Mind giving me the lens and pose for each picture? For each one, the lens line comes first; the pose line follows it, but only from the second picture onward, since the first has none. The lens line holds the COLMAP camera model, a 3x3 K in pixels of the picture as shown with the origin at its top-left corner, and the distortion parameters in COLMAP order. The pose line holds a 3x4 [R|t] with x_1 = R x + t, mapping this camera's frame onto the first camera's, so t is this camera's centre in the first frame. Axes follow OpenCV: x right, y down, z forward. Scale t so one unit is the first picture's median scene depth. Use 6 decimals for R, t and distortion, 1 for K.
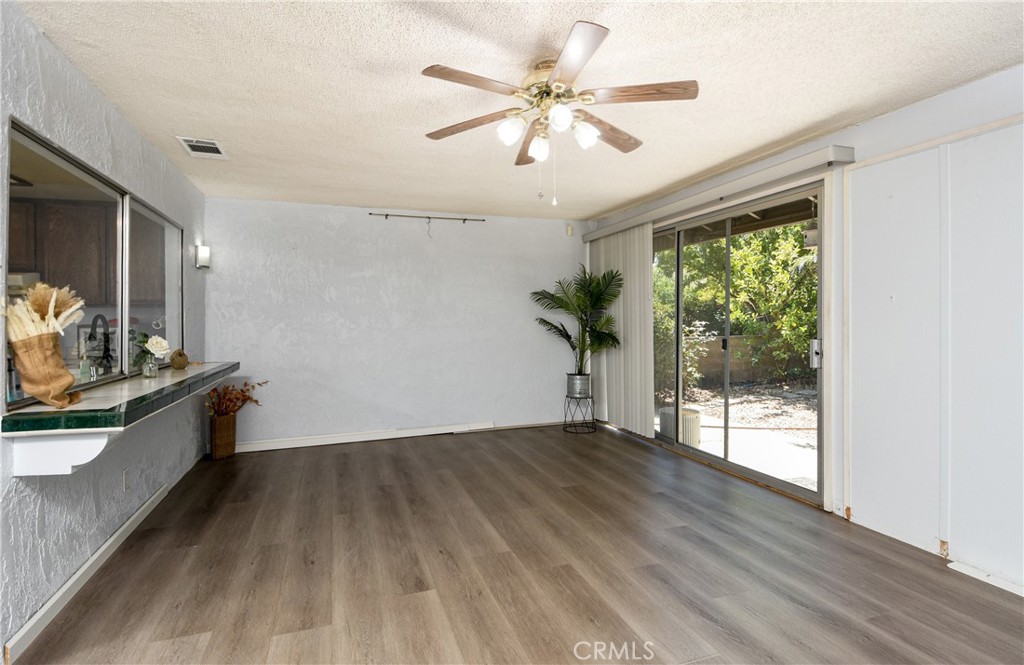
lens RADIAL K [[484.6, 0, 532.4], [0, 484.6, 322.0], [0, 0, 1]] dist [0.003437, -0.004802]
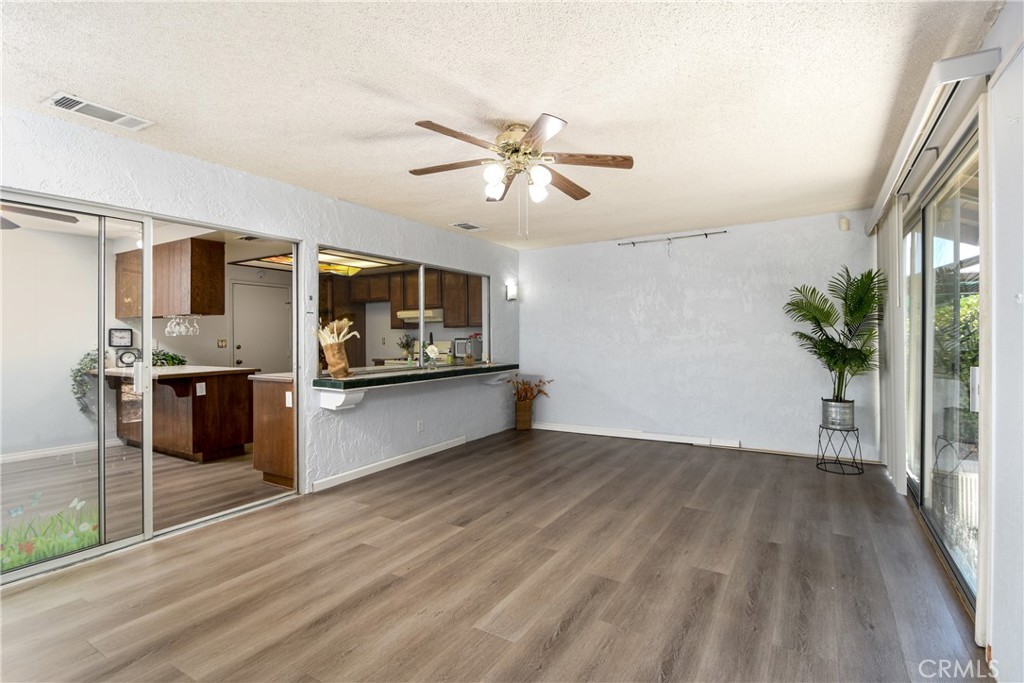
lens RADIAL K [[464.7, 0, 538.4], [0, 464.7, 335.4], [0, 0, 1]] dist [0.010283, -0.004166]
pose [[0.659521, 0.000185, -0.751686, 0.689185], [0.000698, 0.999999, 0.000858, -0.006326], [0.751686, -0.001090, 0.659520, 0.194868]]
